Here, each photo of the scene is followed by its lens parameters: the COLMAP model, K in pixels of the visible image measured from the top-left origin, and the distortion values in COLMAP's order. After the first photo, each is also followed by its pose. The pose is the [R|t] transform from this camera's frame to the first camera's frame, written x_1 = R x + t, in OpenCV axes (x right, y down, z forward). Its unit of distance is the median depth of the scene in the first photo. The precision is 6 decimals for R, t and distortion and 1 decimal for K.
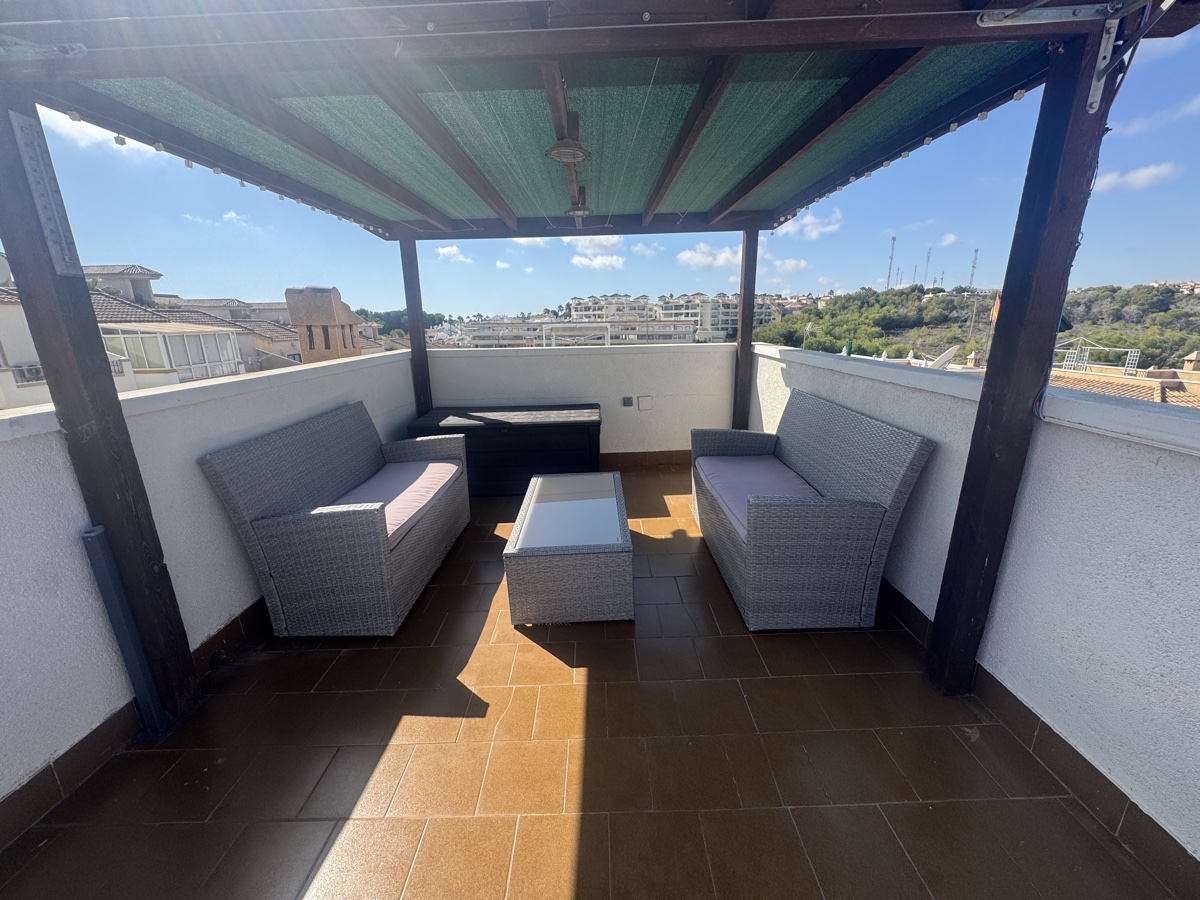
lens RADIAL K [[478.3, 0, 599.2], [0, 478.3, 448.5], [0, 0, 1]] dist [-0.002775, 0.000258]
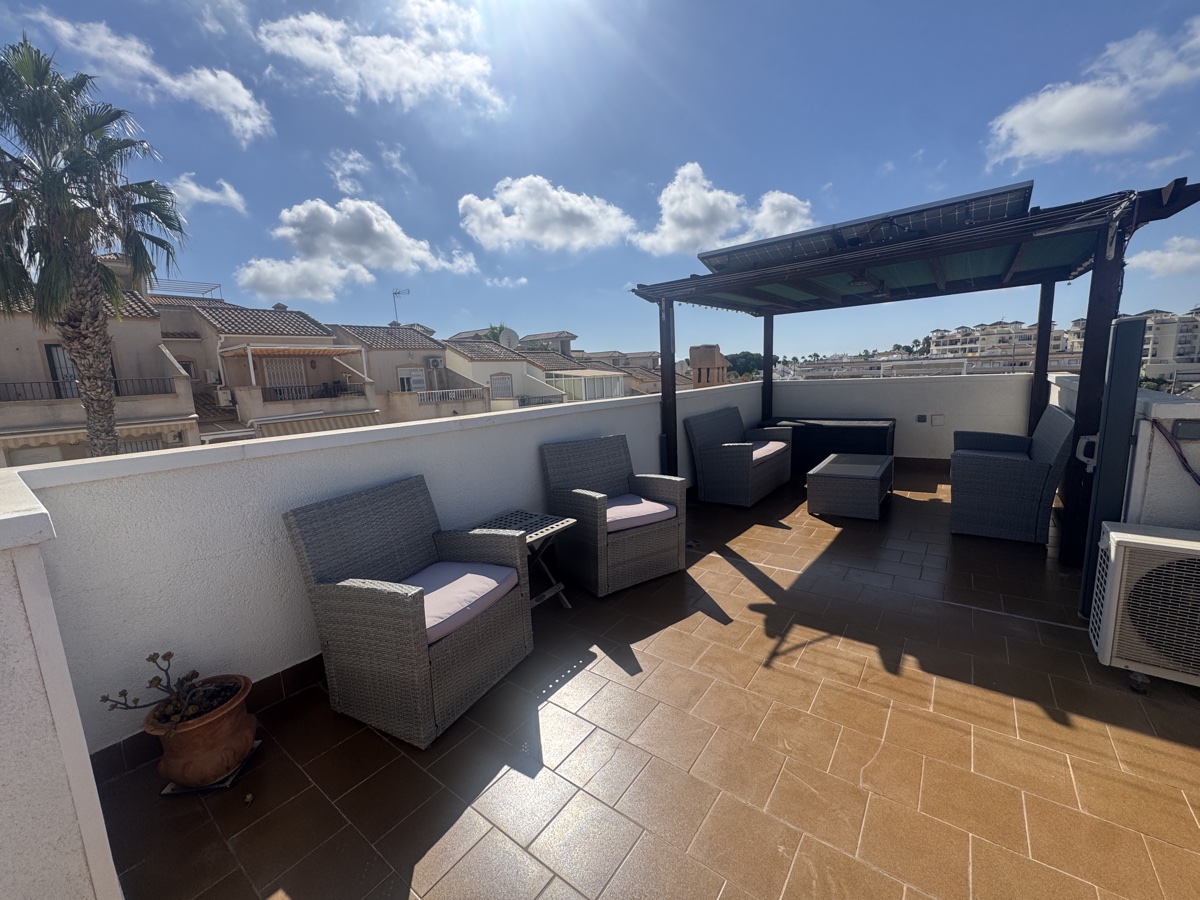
lens RADIAL K [[478.3, 0, 599.2], [0, 478.3, 448.5], [0, 0, 1]] dist [-0.002775, 0.000258]
pose [[0.792057, 0.075414, -0.605771, 0.027494], [-0.125273, 0.991300, -0.040388, 0.025698], [0.597455, 0.107877, 0.794613, -0.098241]]
